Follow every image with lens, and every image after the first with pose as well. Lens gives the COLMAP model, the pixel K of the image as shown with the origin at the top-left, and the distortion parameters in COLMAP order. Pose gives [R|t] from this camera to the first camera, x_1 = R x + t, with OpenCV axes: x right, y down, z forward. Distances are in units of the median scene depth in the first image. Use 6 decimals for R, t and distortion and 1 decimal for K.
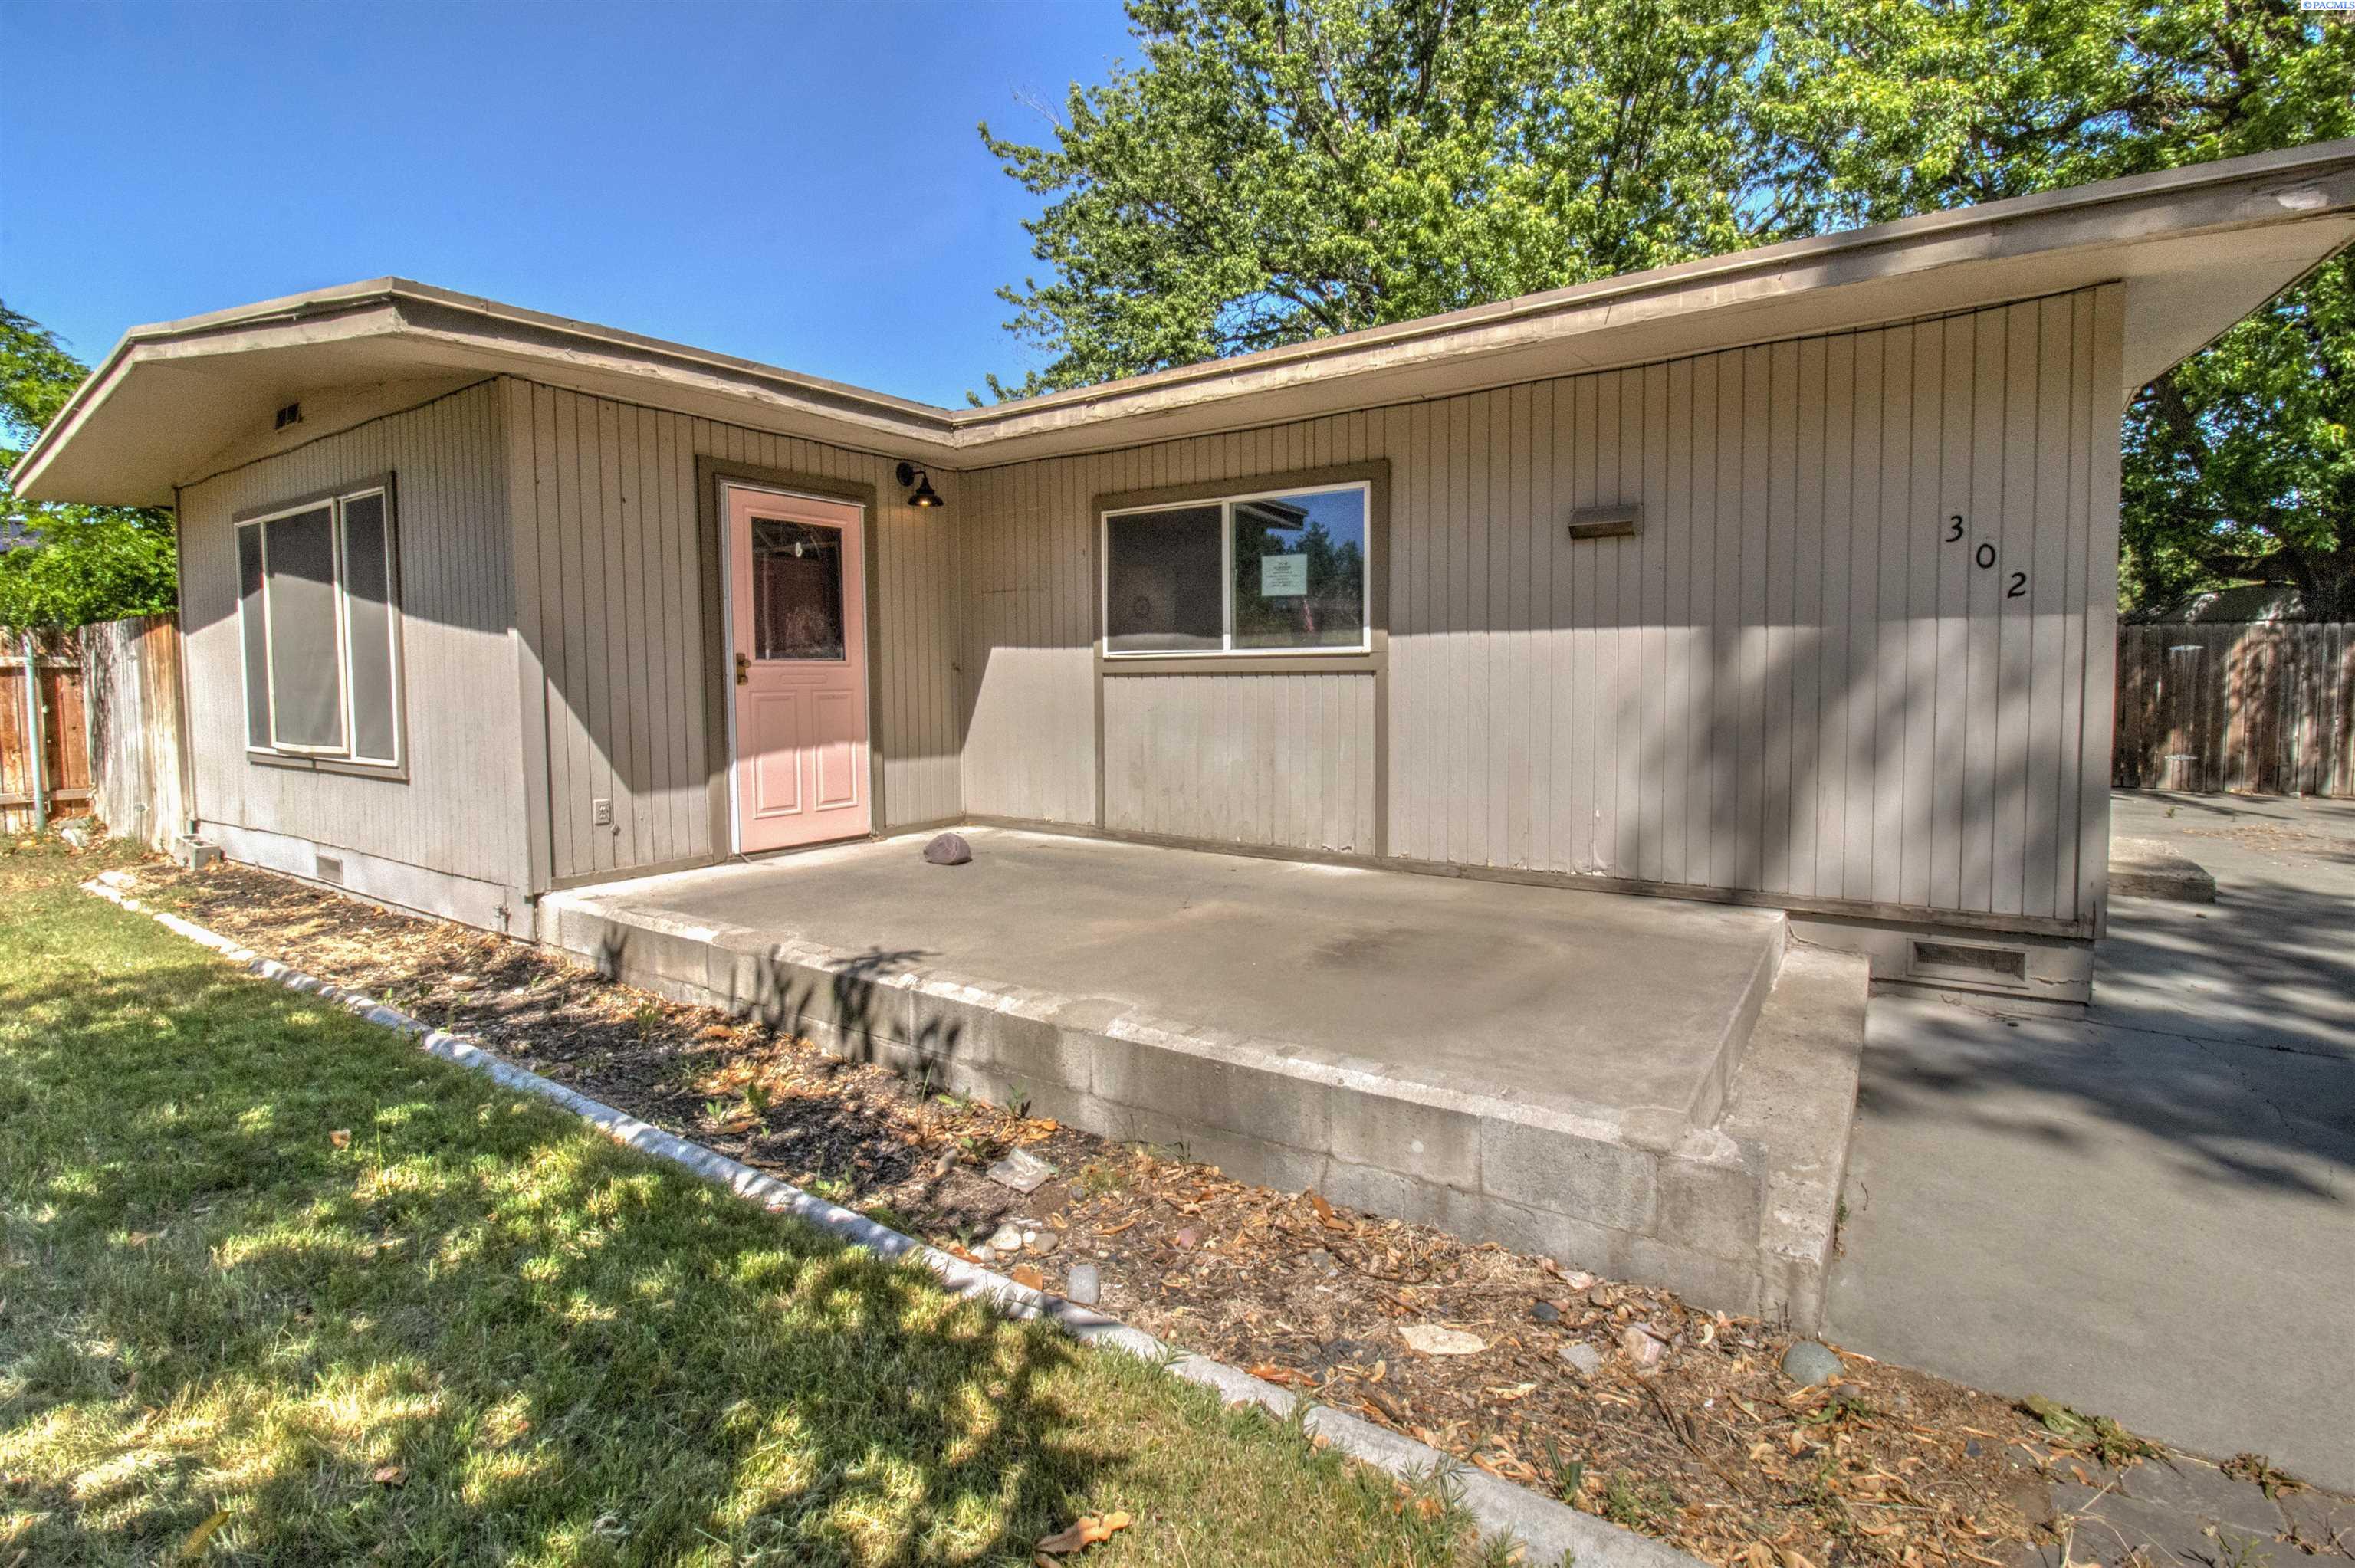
lens RADIAL K [[1073.1, 0, 1186.0], [0, 1073.1, 729.8], [0, 0, 1]] dist [-0.028869, -0.000199]
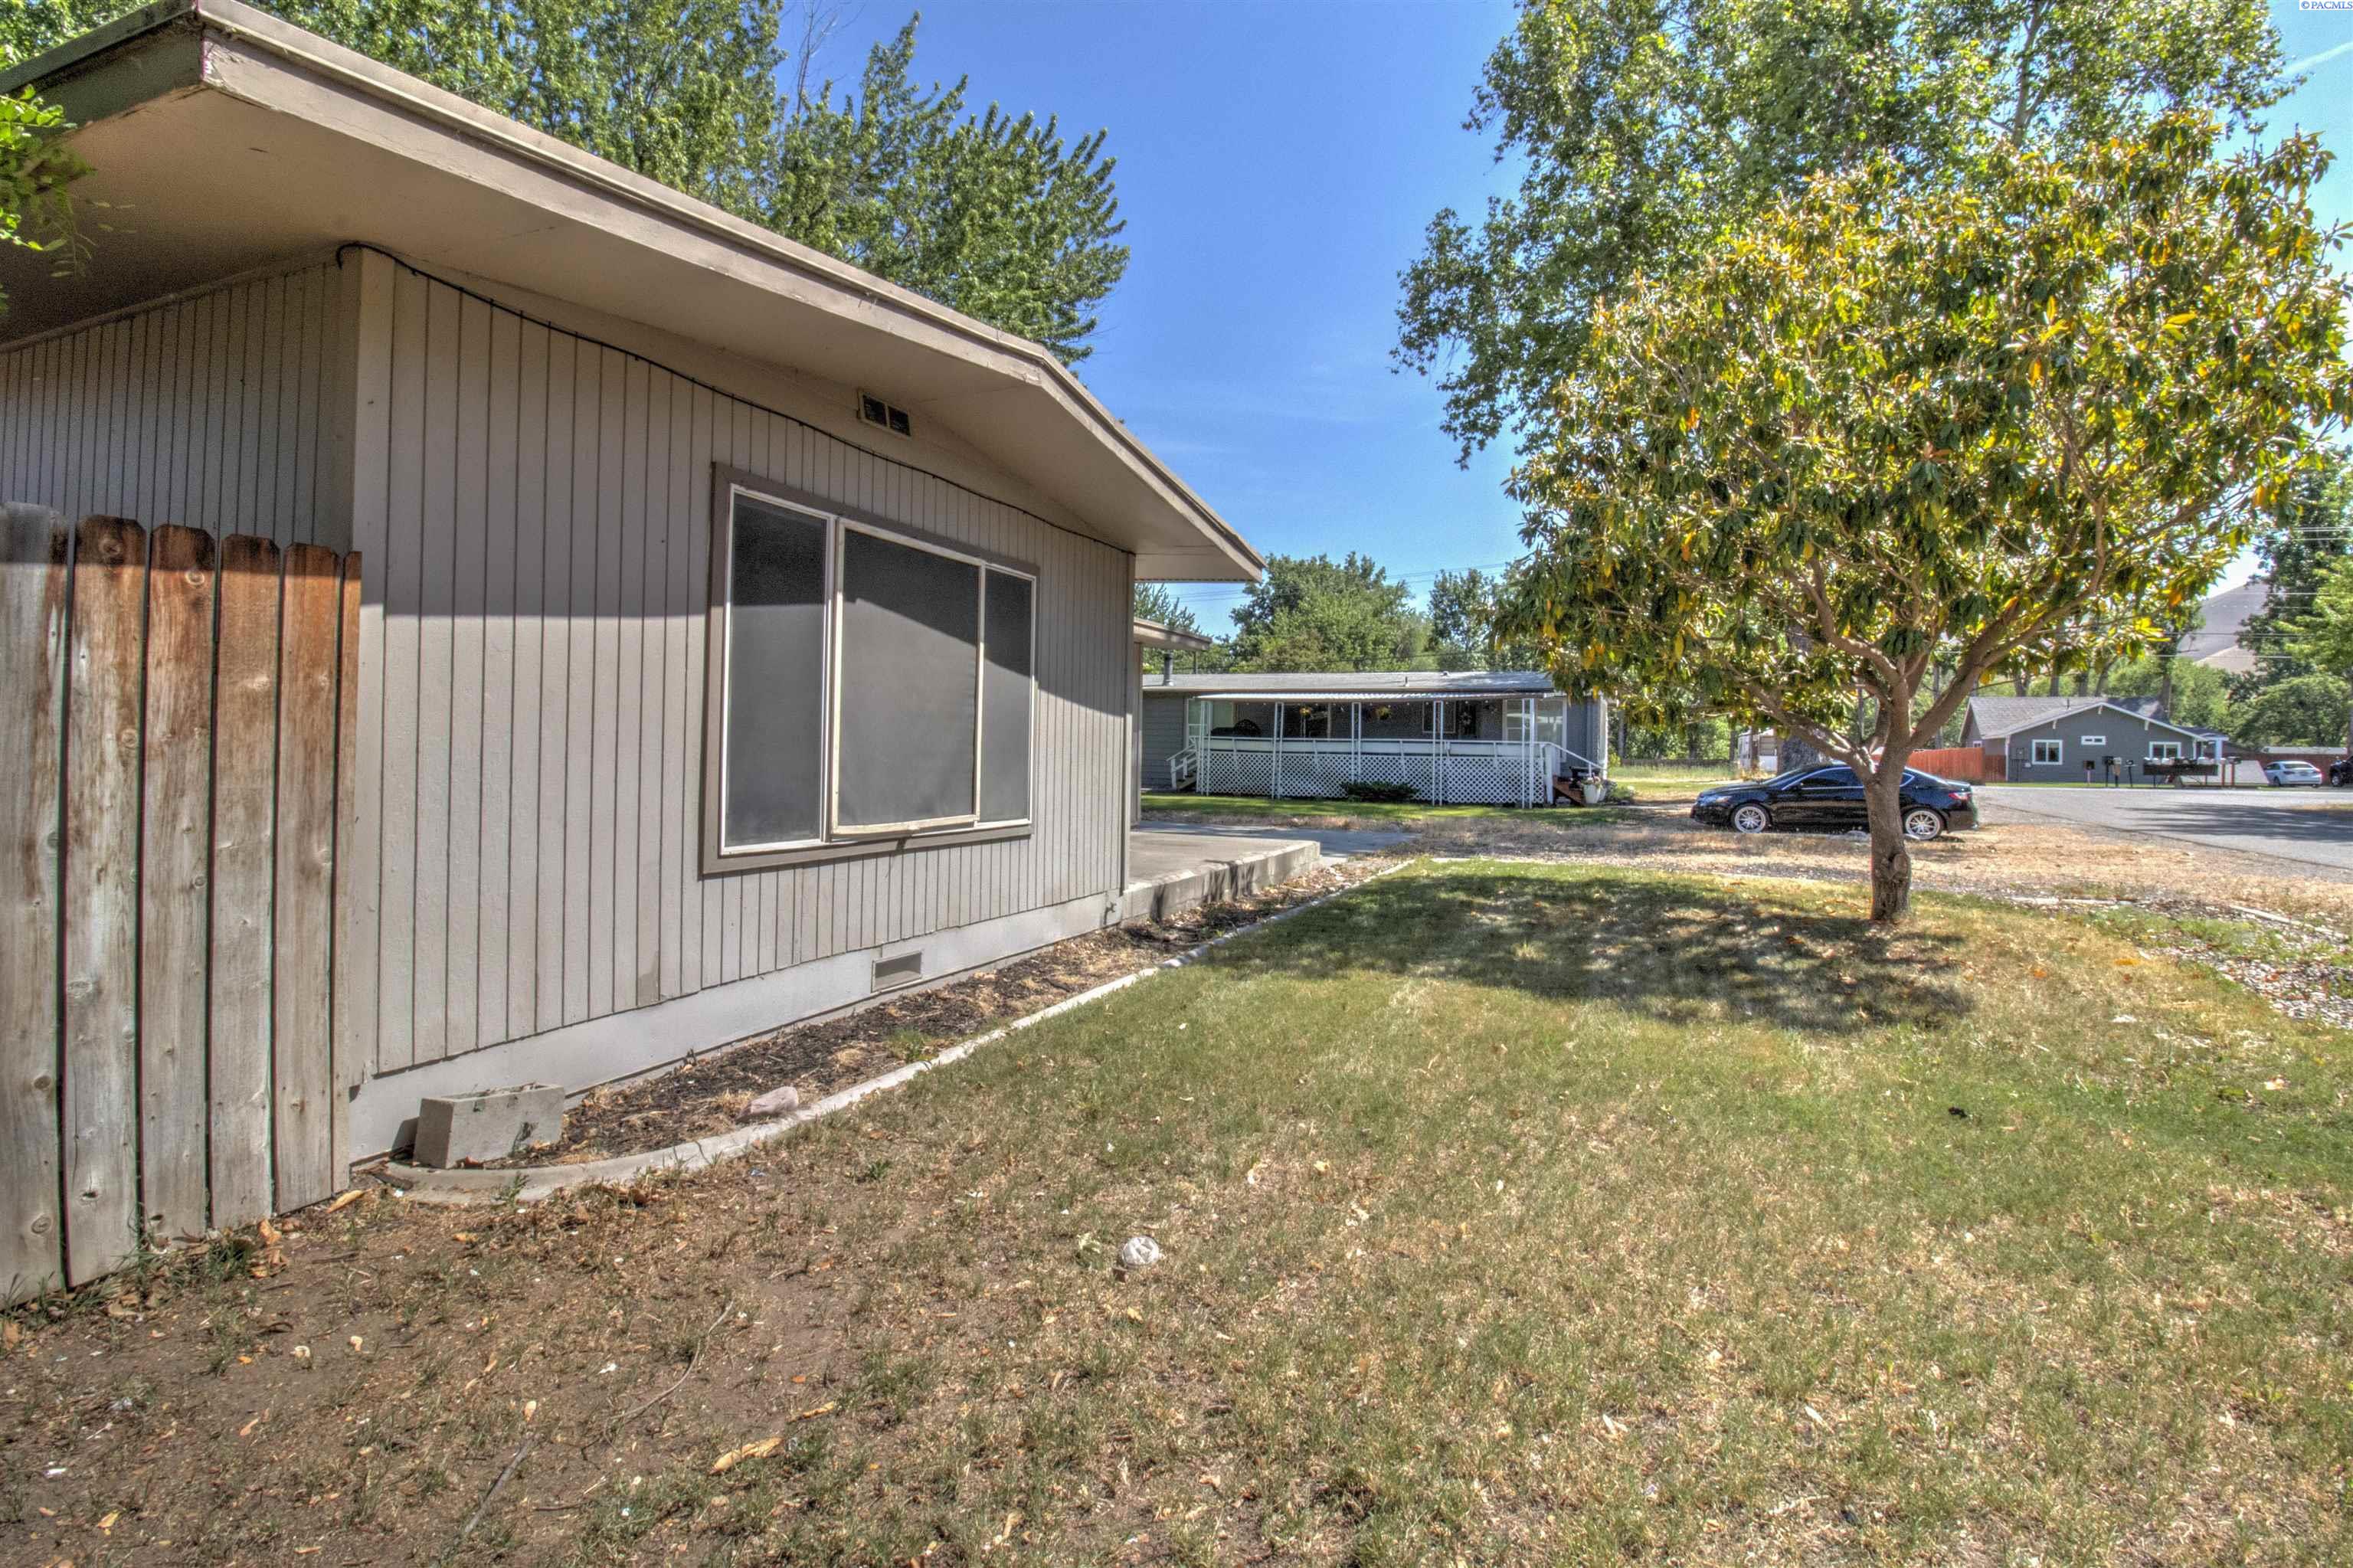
lens RADIAL K [[1084.1, 0, 1190.0], [0, 1084.1, 746.7], [0, 0, 1]] dist [-0.014498, -0.001101]
pose [[-0.191970, 0.003157, 0.981396, -1.816951], [0.024872, 0.999689, 0.001650, -0.042274], [-0.981086, 0.024726, -0.191989, 1.003354]]
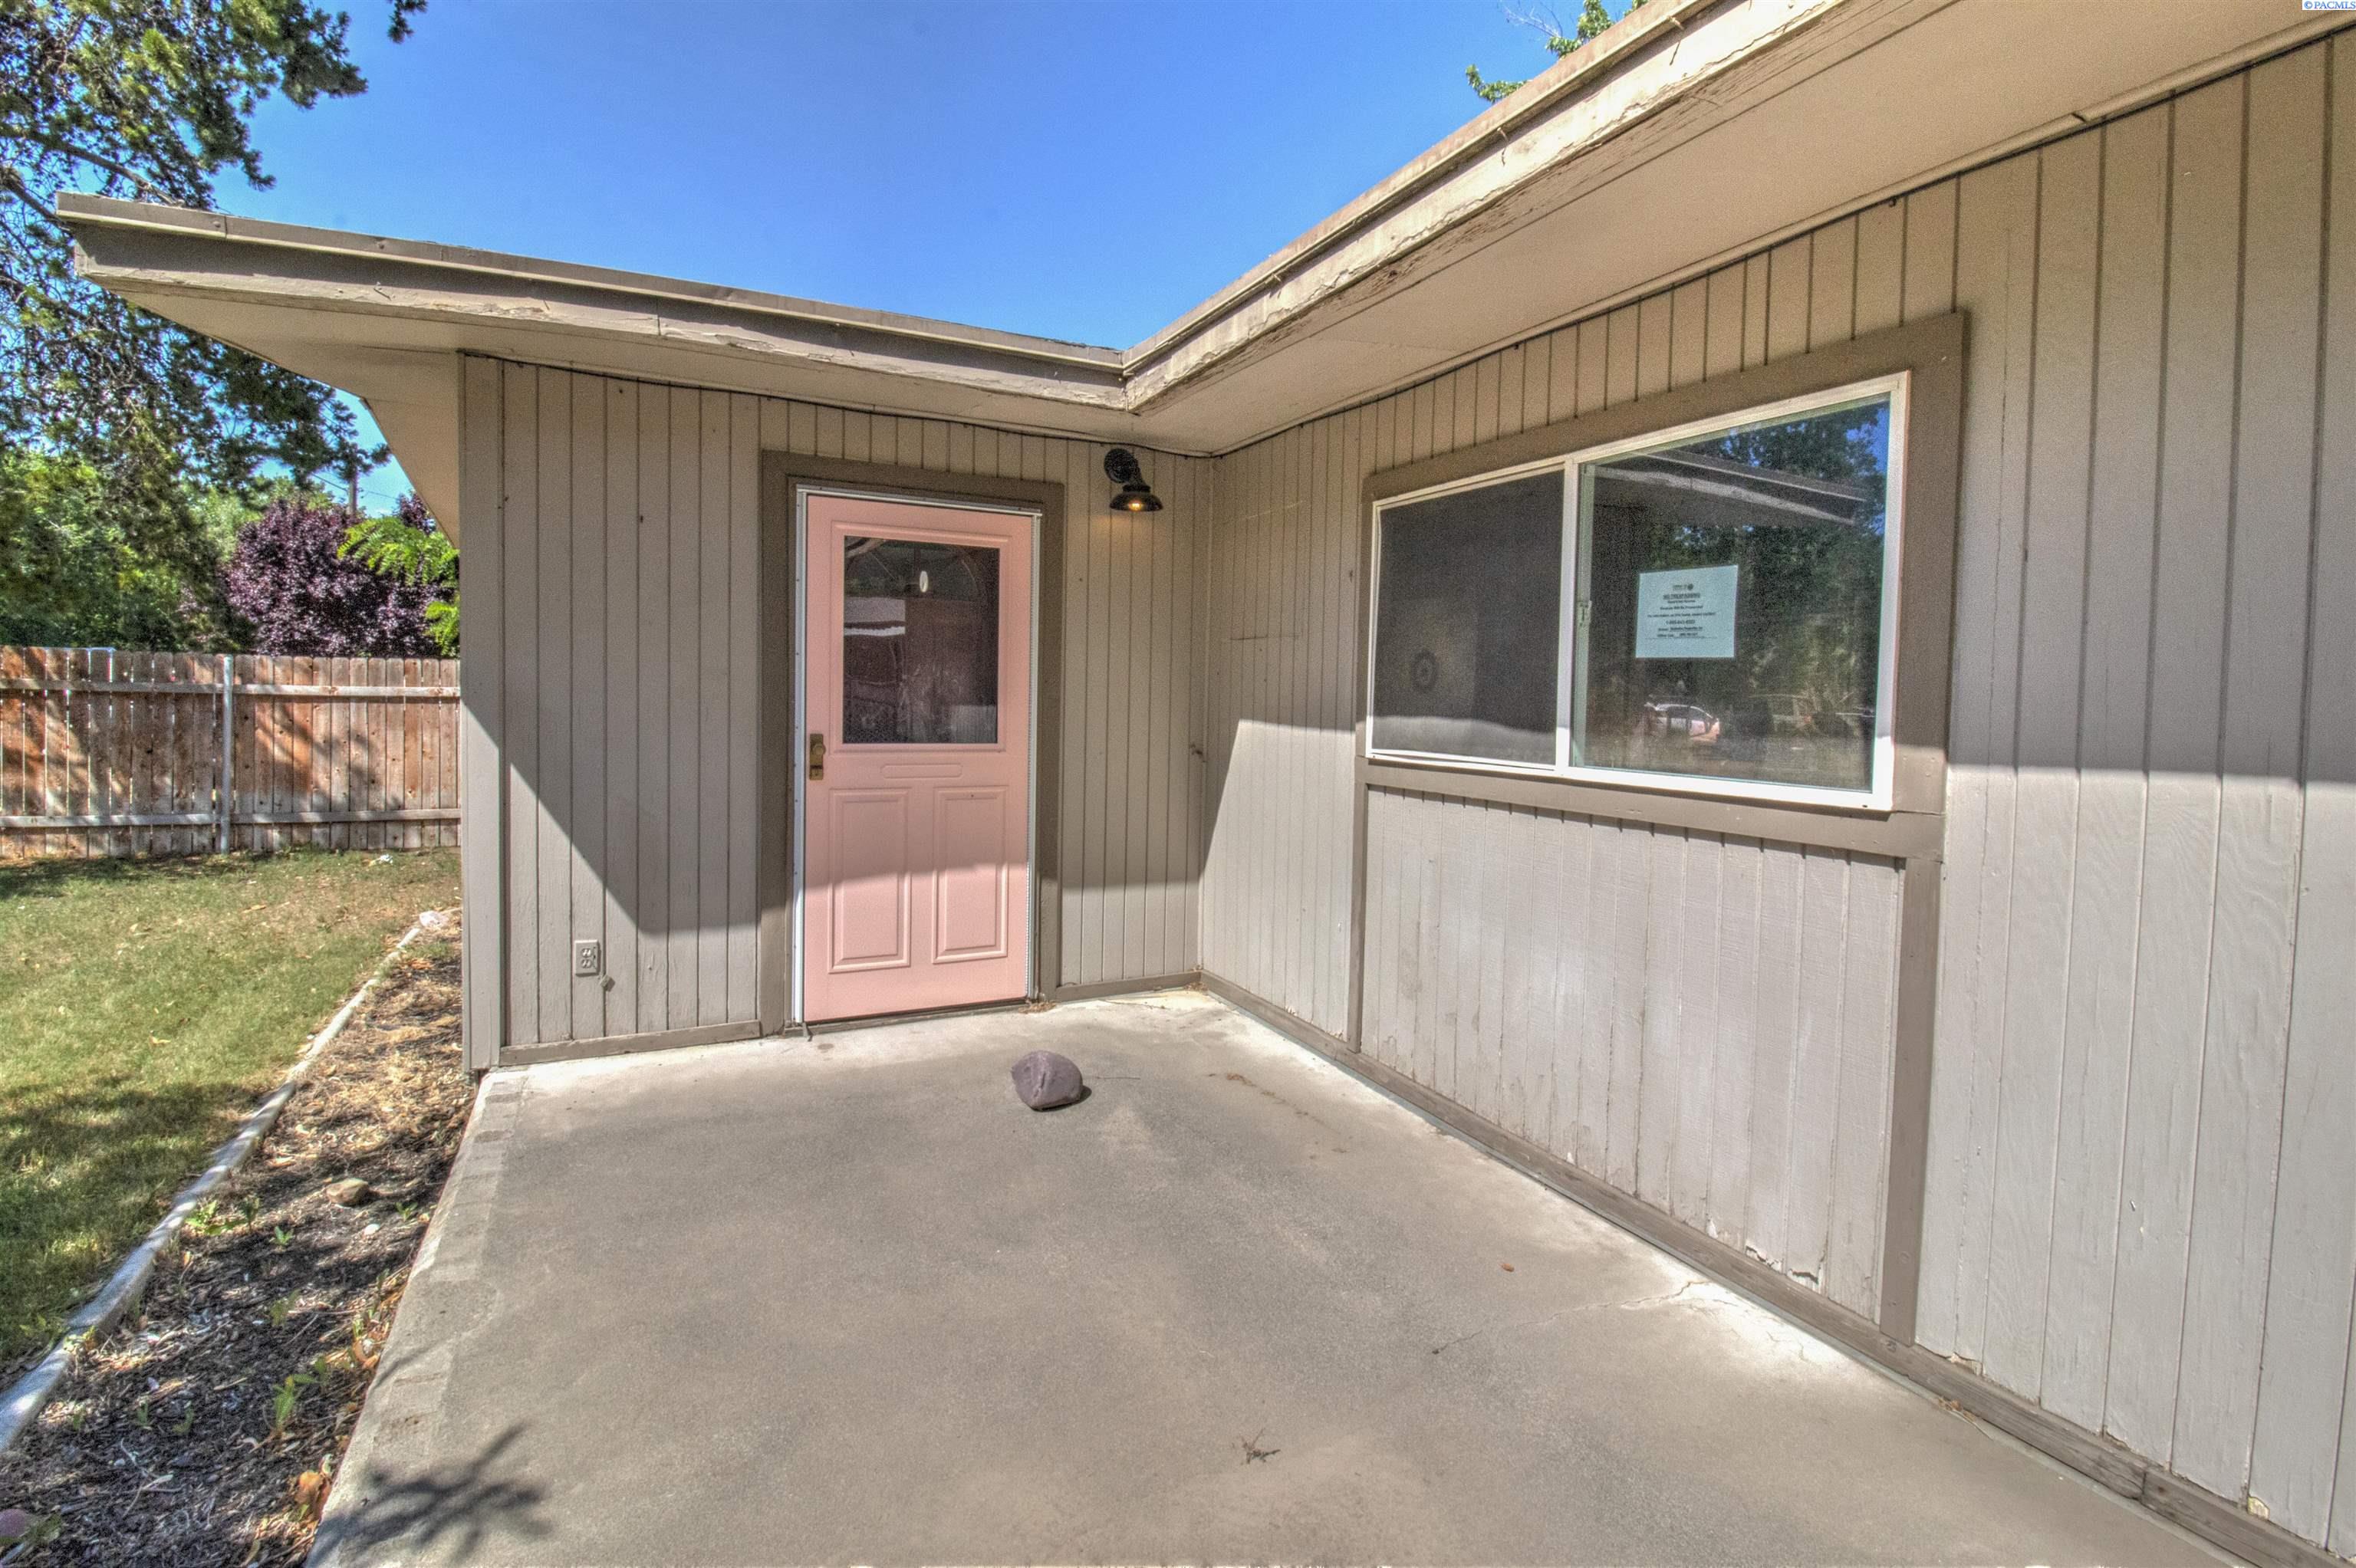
lens RADIAL K [[1085.3, 0, 1191.5], [0, 1085.3, 746.7], [0, 0, 1]] dist [-0.014498, -0.001101]
pose [[0.877025, 0.045179, -0.478316, 0.126689], [-0.048534, 0.998807, 0.005351, -0.078004], [0.477987, 0.018522, 0.878172, 0.488770]]
